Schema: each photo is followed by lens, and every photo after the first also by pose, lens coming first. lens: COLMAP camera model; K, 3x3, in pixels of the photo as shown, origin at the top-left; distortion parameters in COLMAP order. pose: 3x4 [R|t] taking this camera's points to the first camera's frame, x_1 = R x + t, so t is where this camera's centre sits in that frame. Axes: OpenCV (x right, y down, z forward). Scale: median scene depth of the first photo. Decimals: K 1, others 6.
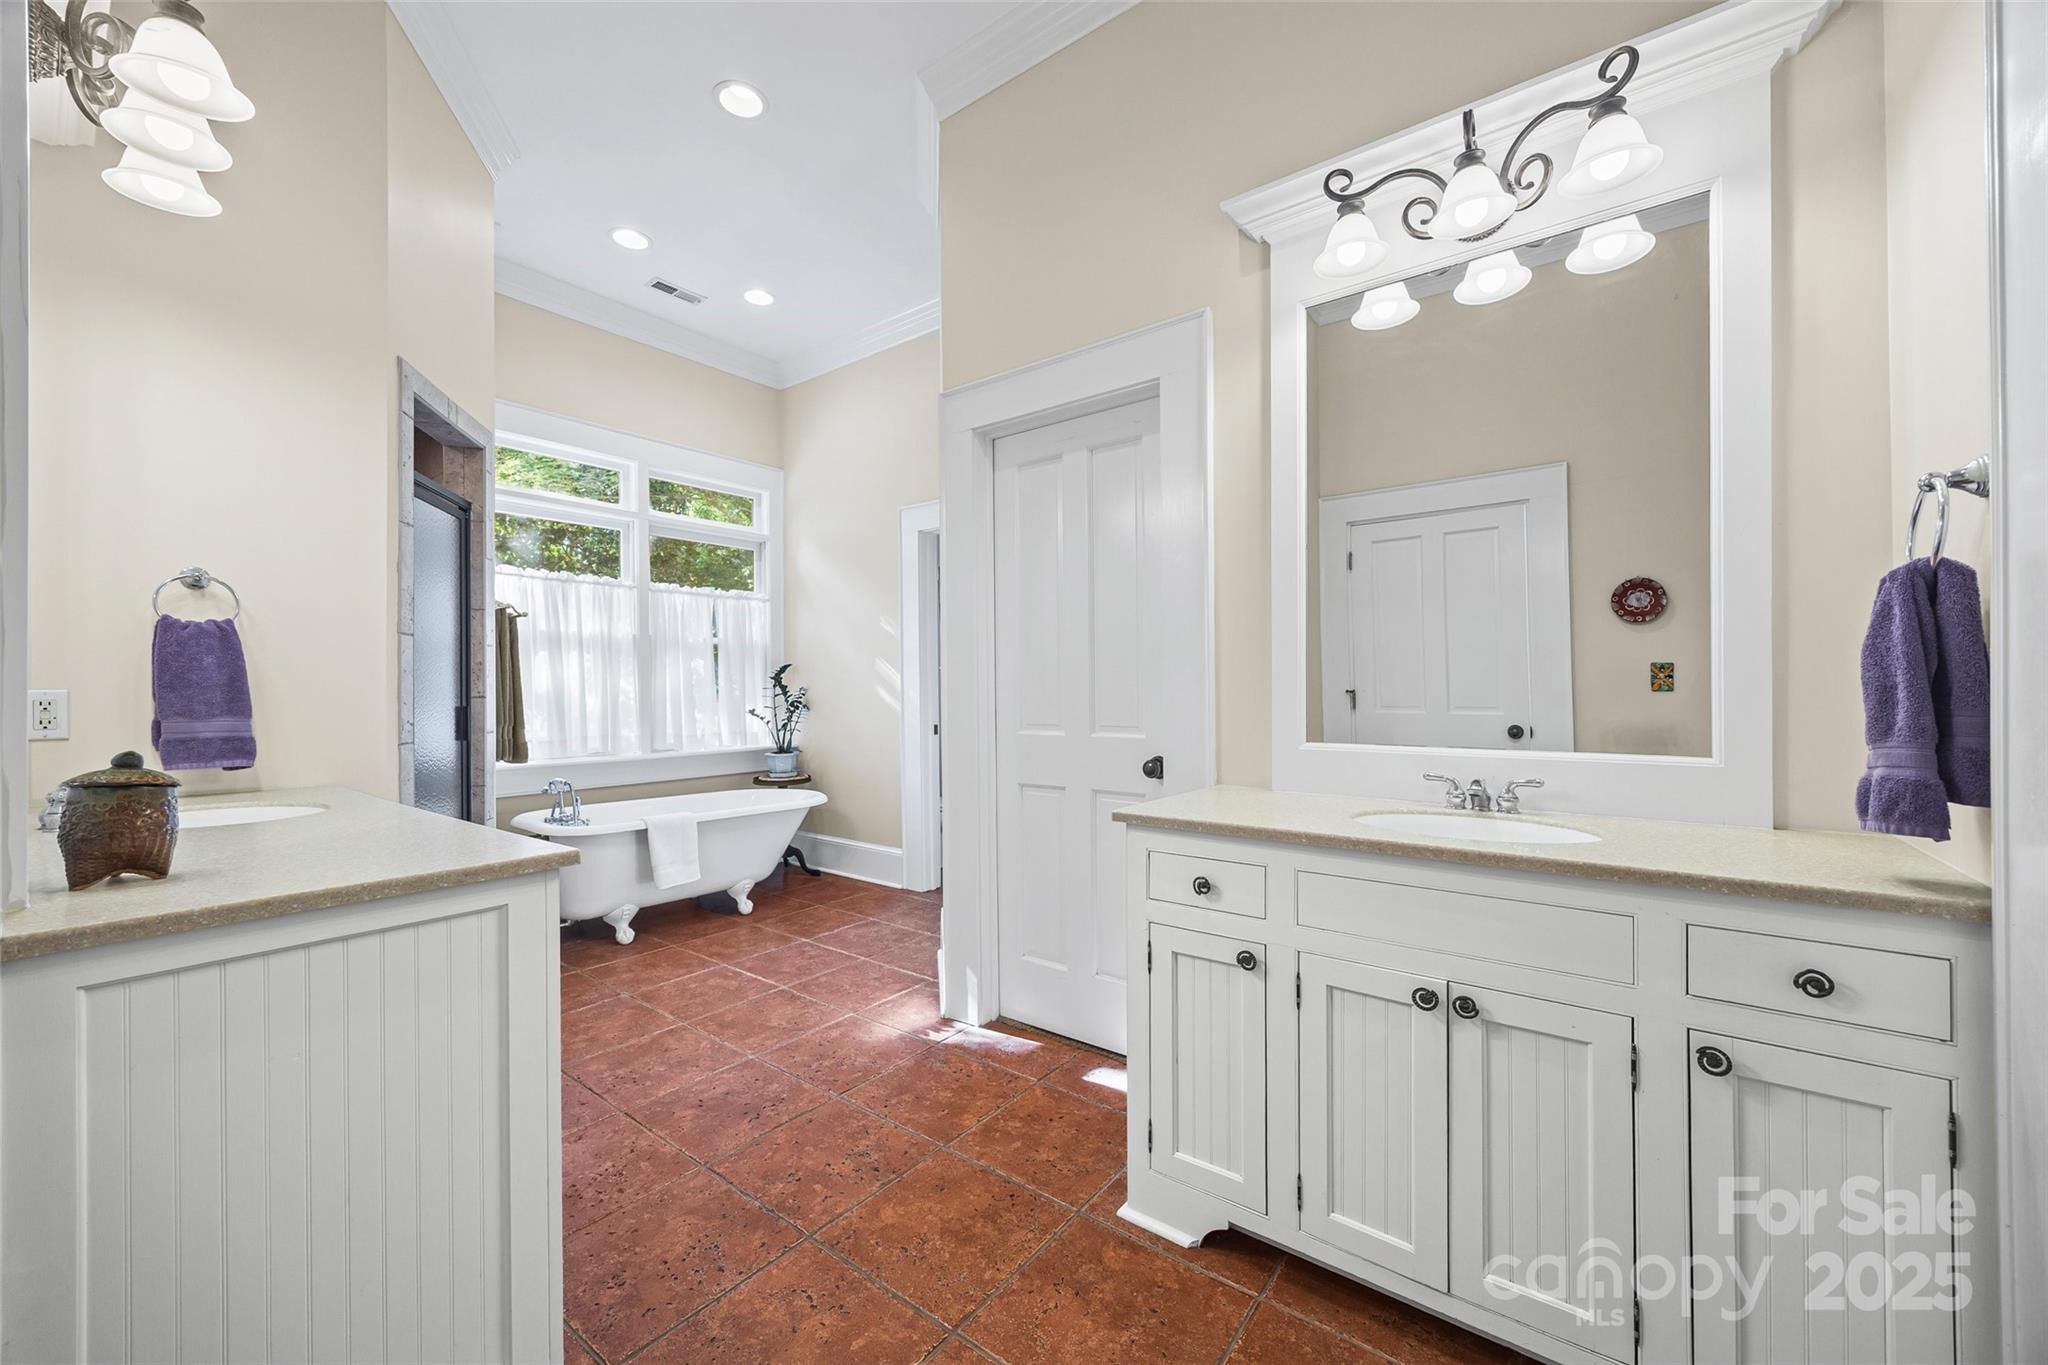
lens RADIAL K [[786.4, 0, 1031.8], [0, 786.4, 692.5], [0, 0, 1]] dist [0.000173, -0.000112]
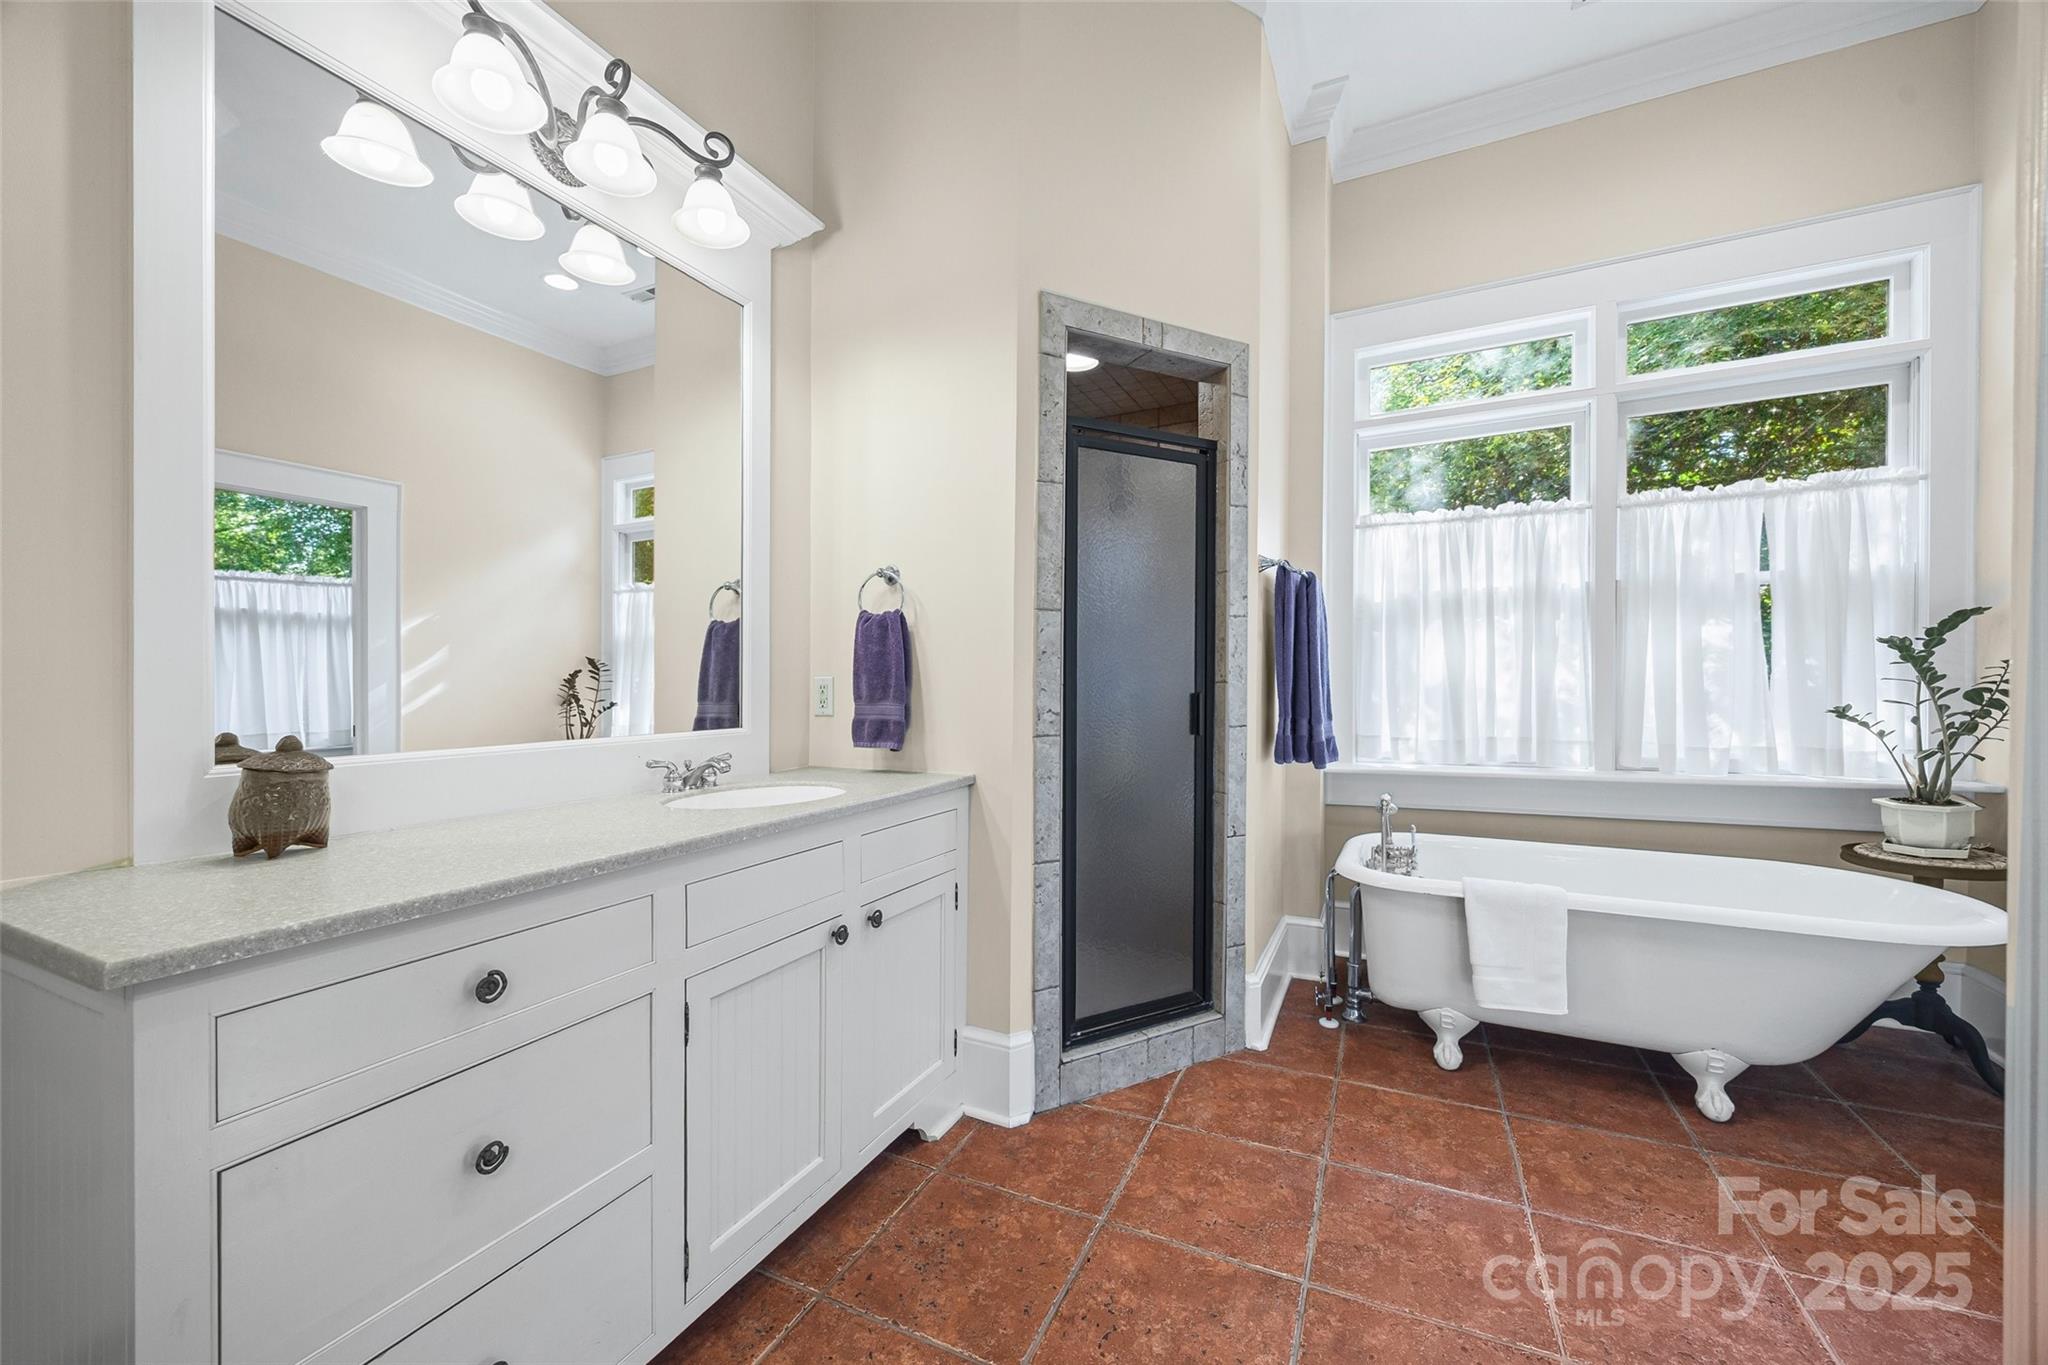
lens RADIAL K [[786.4, 0, 1031.8], [0, 786.4, 692.5], [0, 0, 1]] dist [0.000173, -0.000112]
pose [[0.203554, 0.013855, -0.978966, 0.030024], [0.006424, 0.999859, 0.015486, 0.002569], [0.979043, -0.009441, 0.203436, 0.477352]]
